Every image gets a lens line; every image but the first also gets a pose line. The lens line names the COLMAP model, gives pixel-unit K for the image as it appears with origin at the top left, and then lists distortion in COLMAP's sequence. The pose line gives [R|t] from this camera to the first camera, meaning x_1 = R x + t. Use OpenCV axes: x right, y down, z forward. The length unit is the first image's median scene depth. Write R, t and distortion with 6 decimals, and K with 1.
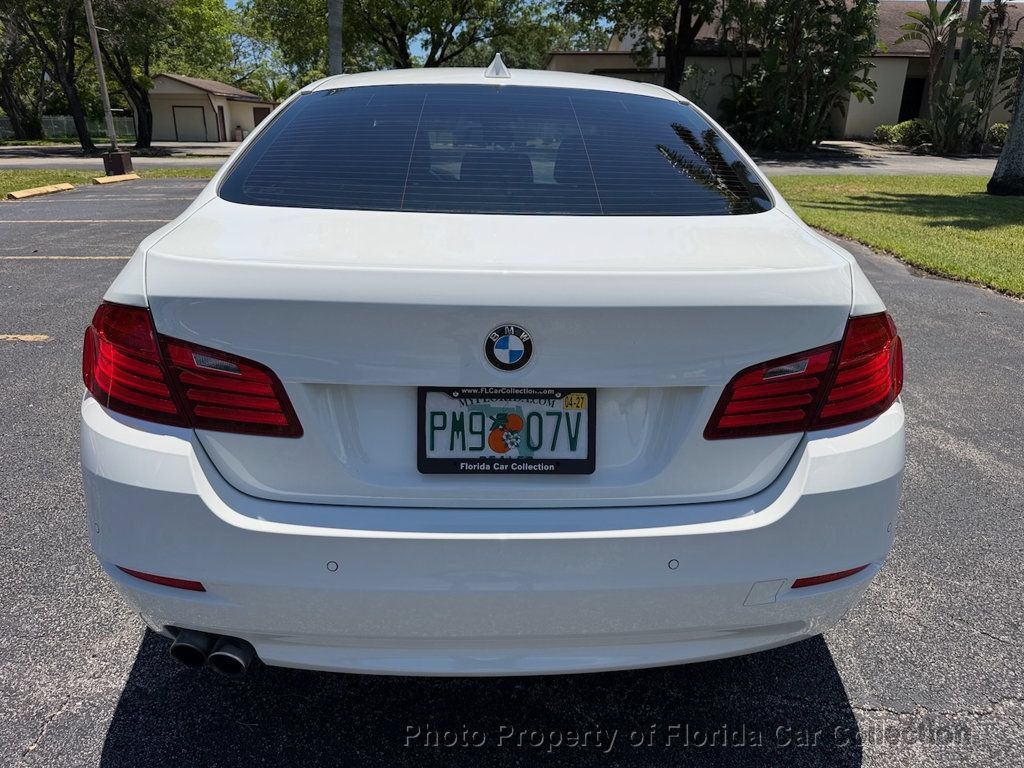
lens RADIAL K [[720.3, 0, 504.7], [0, 720.3, 373.1], [0, 0, 1]] dist [0.008957, -0.009708]
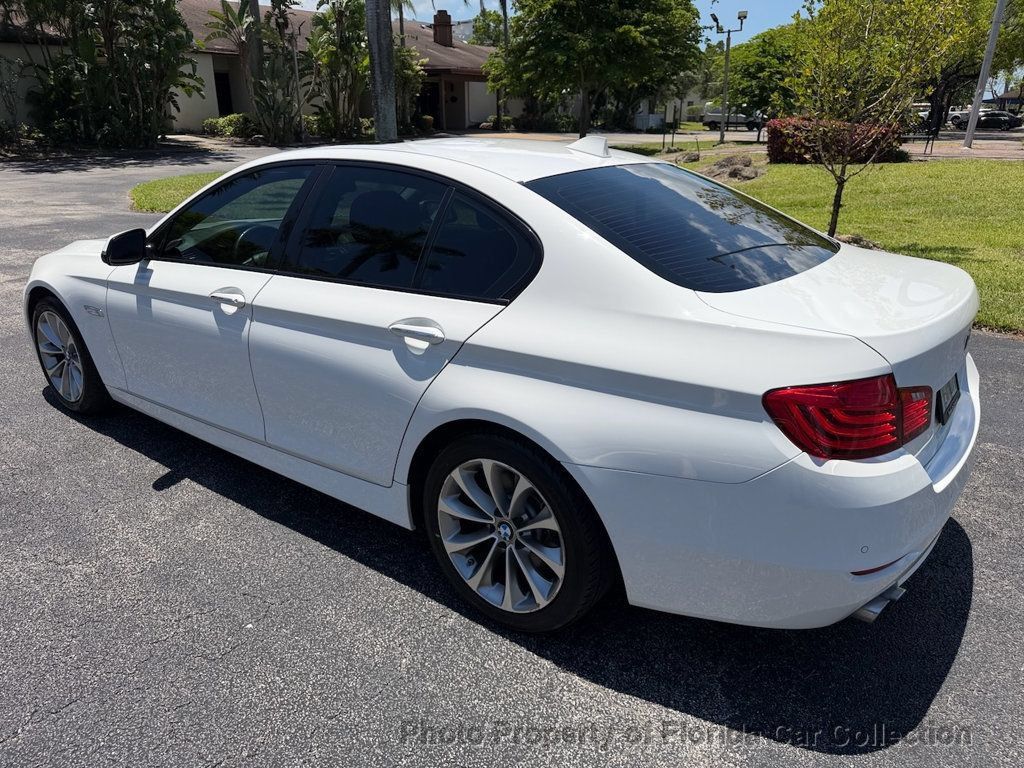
lens RADIAL K [[714.6, 0, 512.0], [0, 714.6, 384.0], [0, 0, 1]] dist [0.061050, -0.095650]
pose [[0.647155, -0.276640, 0.710395, -1.918319], [0.258903, 0.956208, 0.136509, -0.439676], [-0.717049, 0.095581, 0.690438, 0.546702]]
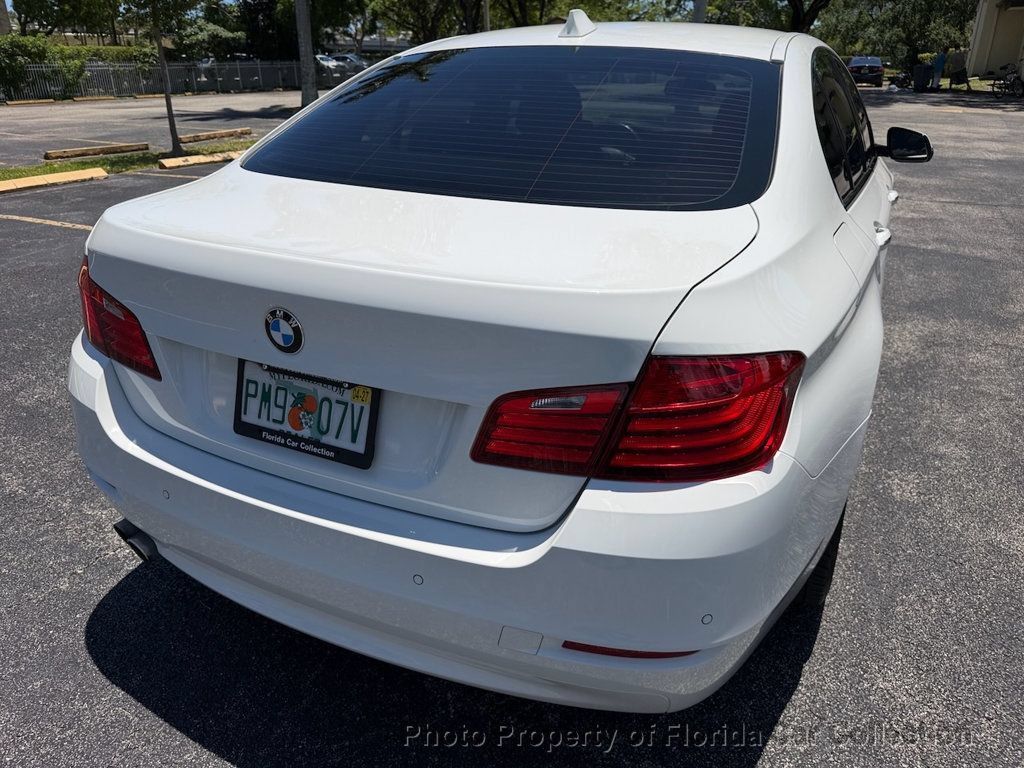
lens RADIAL K [[689.4, 0, 522.3], [0, 689.4, 386.0], [0, 0, 1]] dist [0.034330, -0.077650]
pose [[0.899106, 0.180585, -0.398745, 0.670358], [-0.145299, 0.982411, 0.117291, -0.115006], [0.412913, -0.047519, 0.909530, 0.232996]]
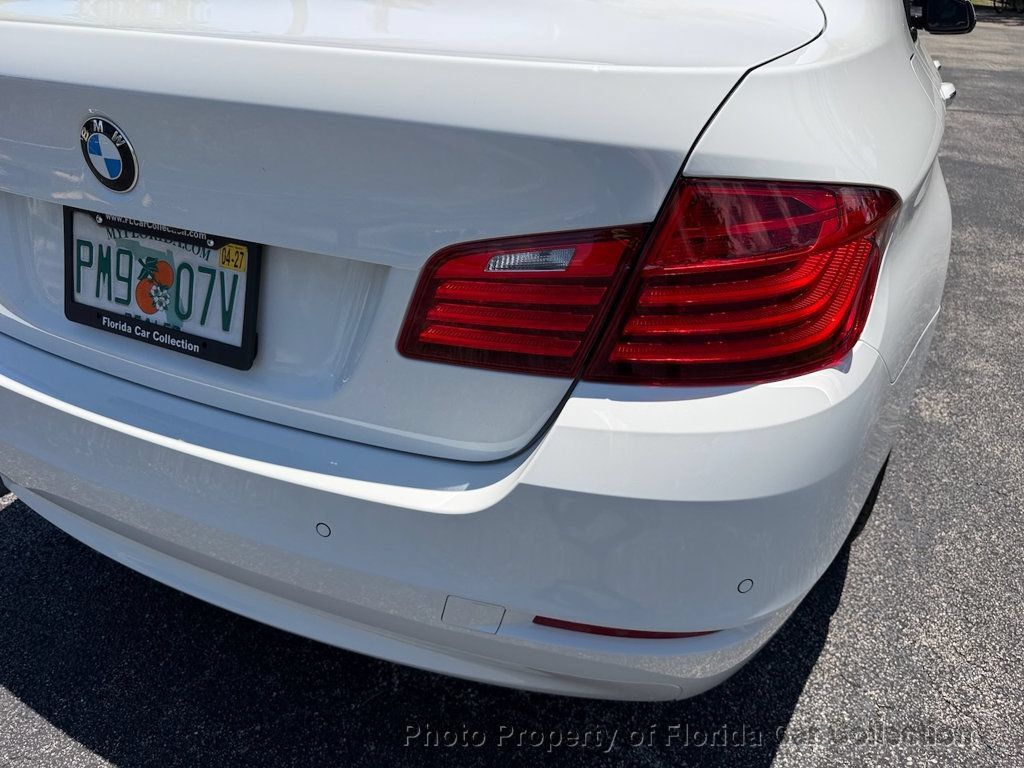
lens RADIAL K [[699.8, 0, 541.6], [0, 699.8, 384.3], [0, 0, 1]] dist [-0.046008, -0.003043]
pose [[0.917910, 0.223543, -0.327825, 0.584561], [-0.160599, 0.964806, 0.208223, -0.024497], [0.362834, -0.138482, 0.921507, 0.508311]]
